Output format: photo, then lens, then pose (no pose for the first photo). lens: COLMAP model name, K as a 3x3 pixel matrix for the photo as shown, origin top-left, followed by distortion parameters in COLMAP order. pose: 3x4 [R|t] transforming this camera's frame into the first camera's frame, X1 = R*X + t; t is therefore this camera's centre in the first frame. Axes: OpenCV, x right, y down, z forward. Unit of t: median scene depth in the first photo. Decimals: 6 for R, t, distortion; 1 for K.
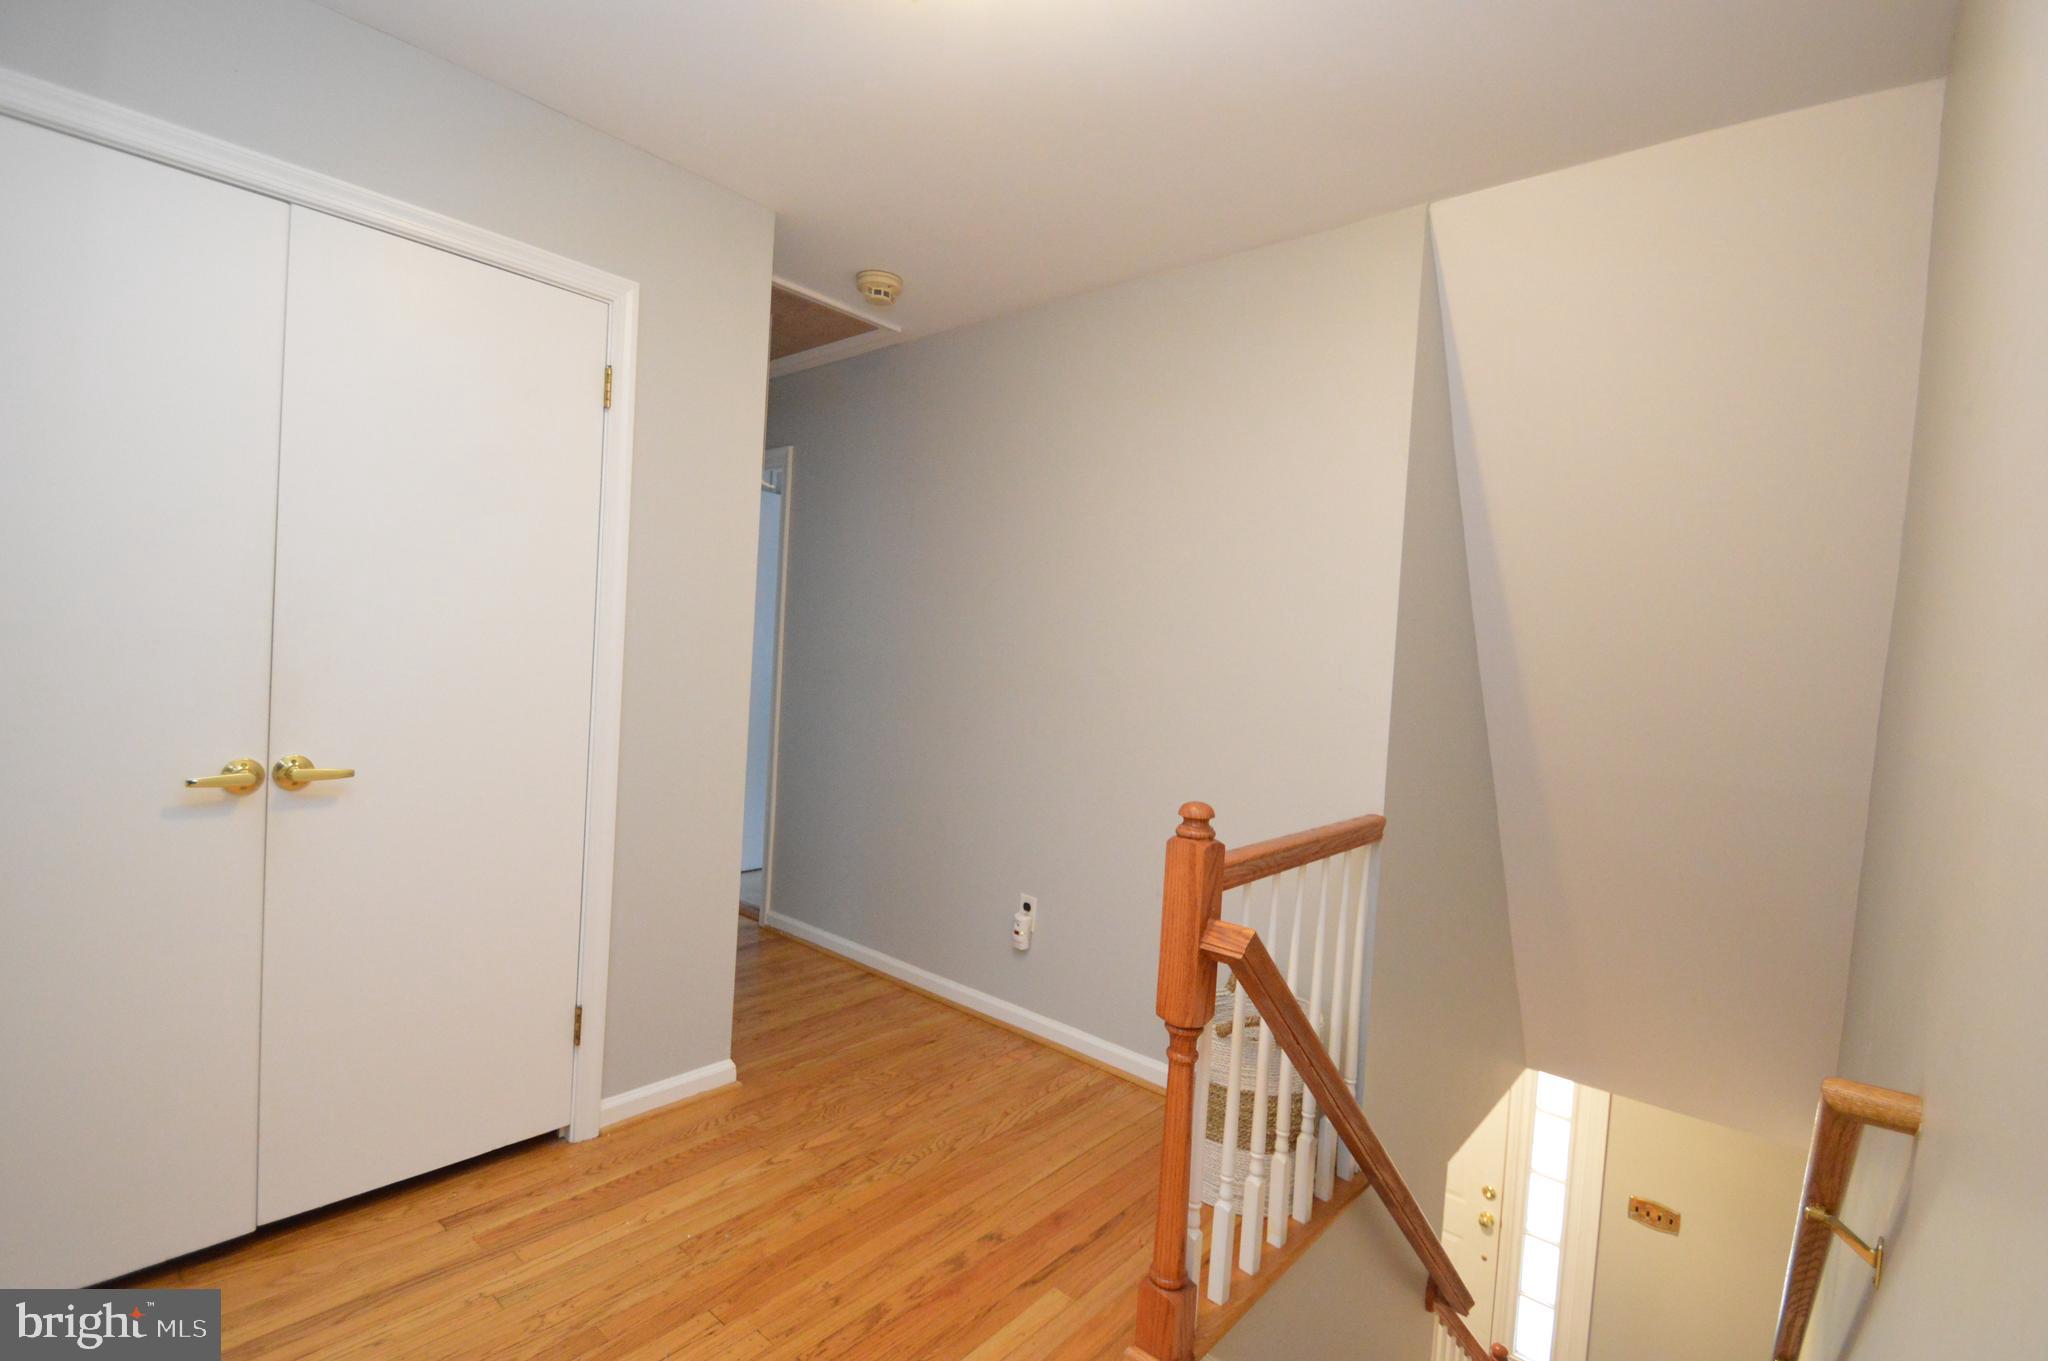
lens RADIAL K [[909.3, 0, 1019.3], [0, 909.3, 682.2], [0, 0, 1]] dist [0.020994, -0.020018]
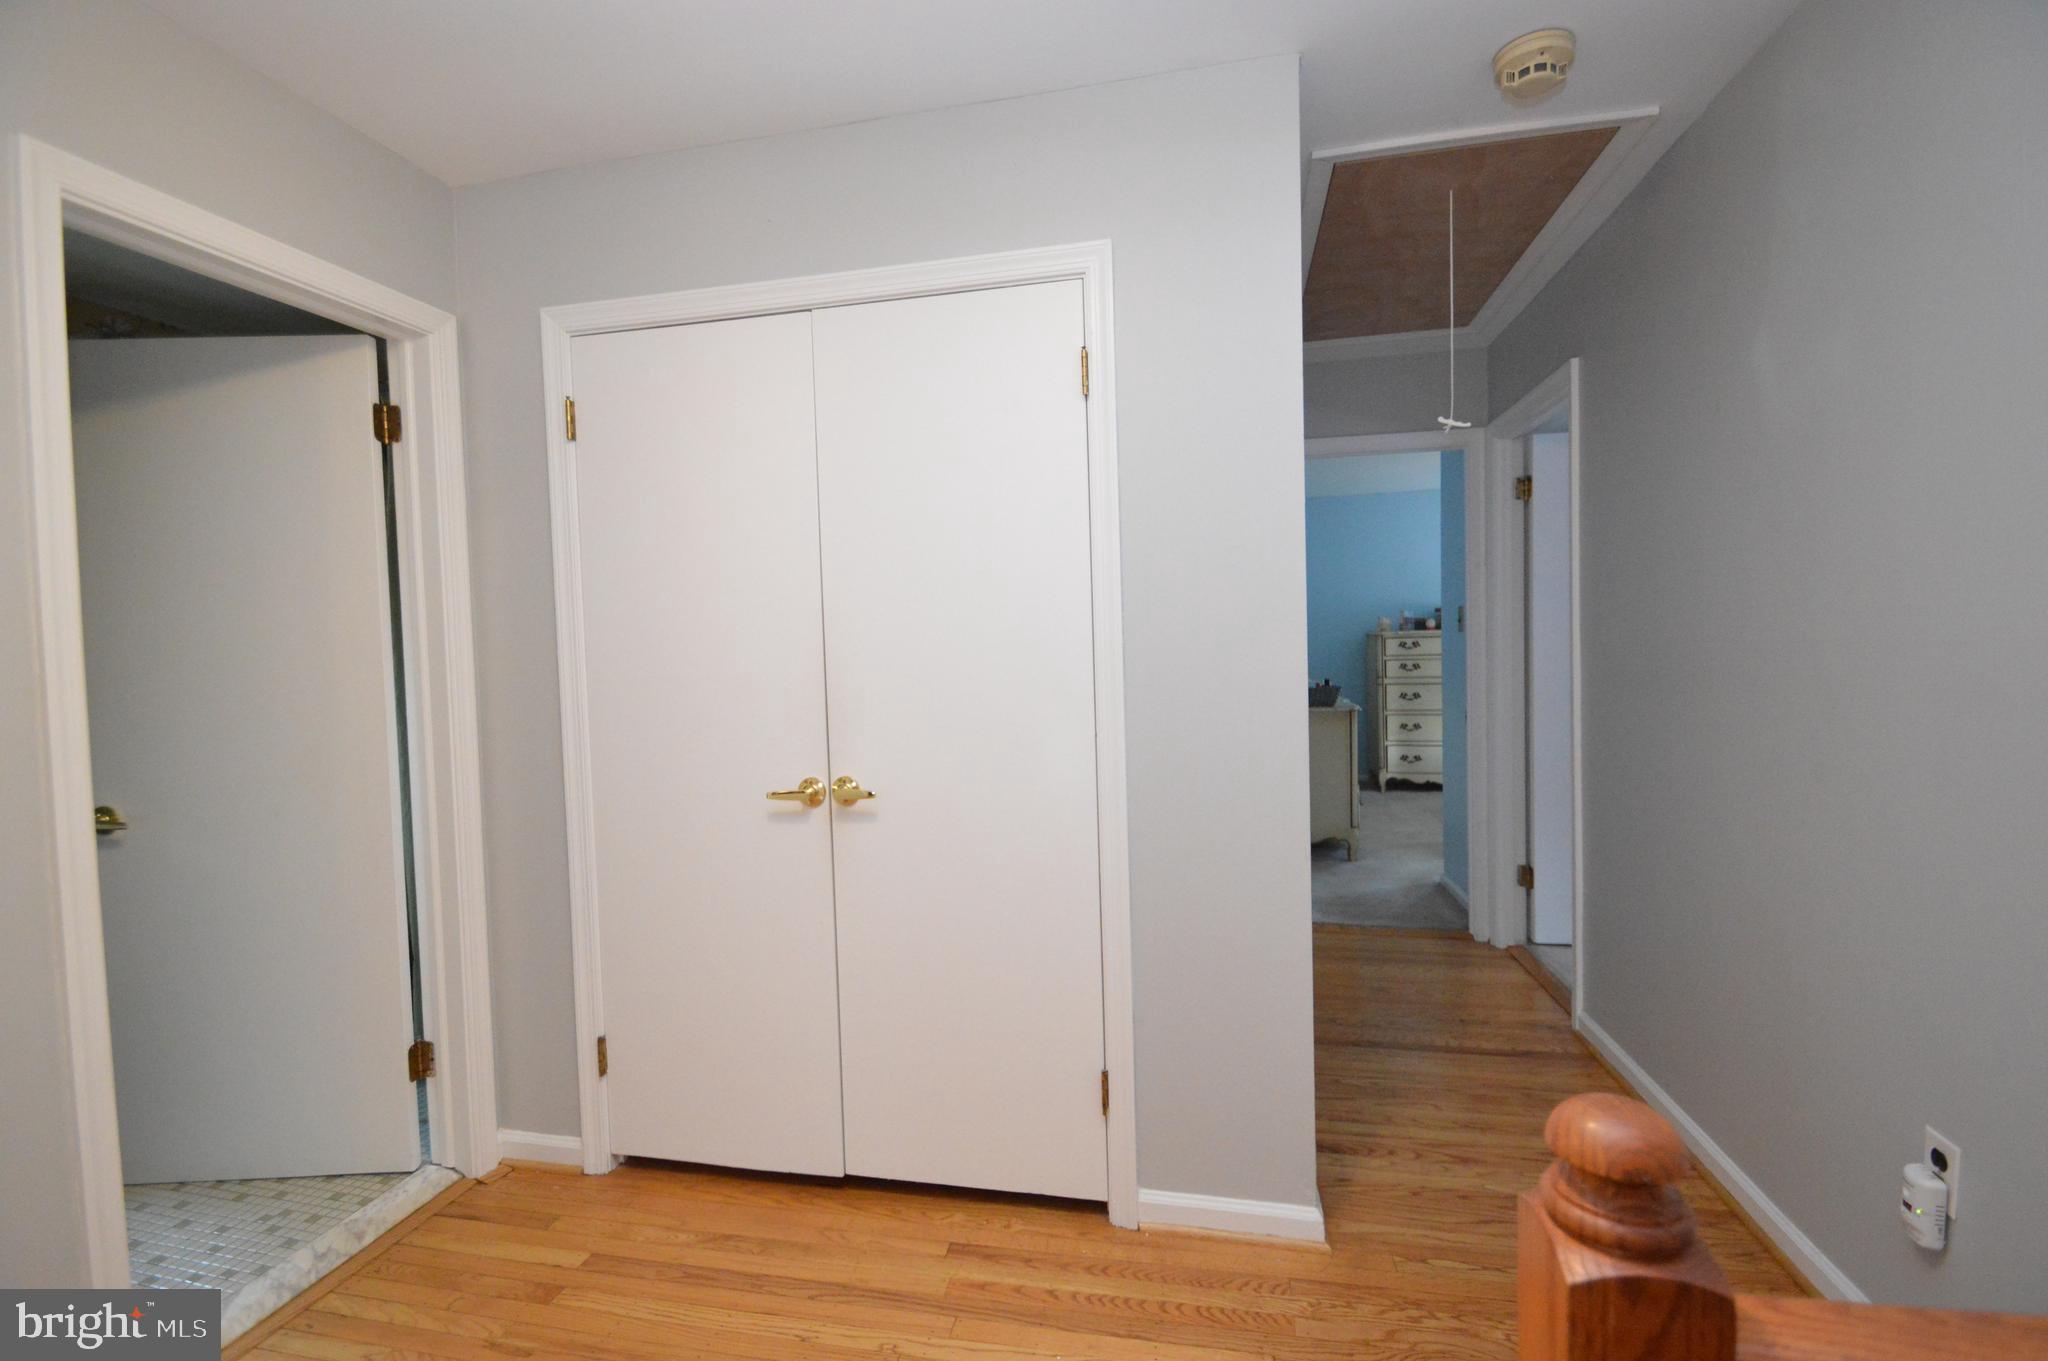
lens RADIAL K [[909.3, 0, 1019.3], [0, 909.3, 682.2], [0, 0, 1]] dist [0.020994, -0.020018]
pose [[0.490739, -0.039419, -0.870414, 0.257851], [0.028297, 0.999170, -0.029297, 0.000770], [0.870847, -0.010253, 0.491448, 0.483938]]
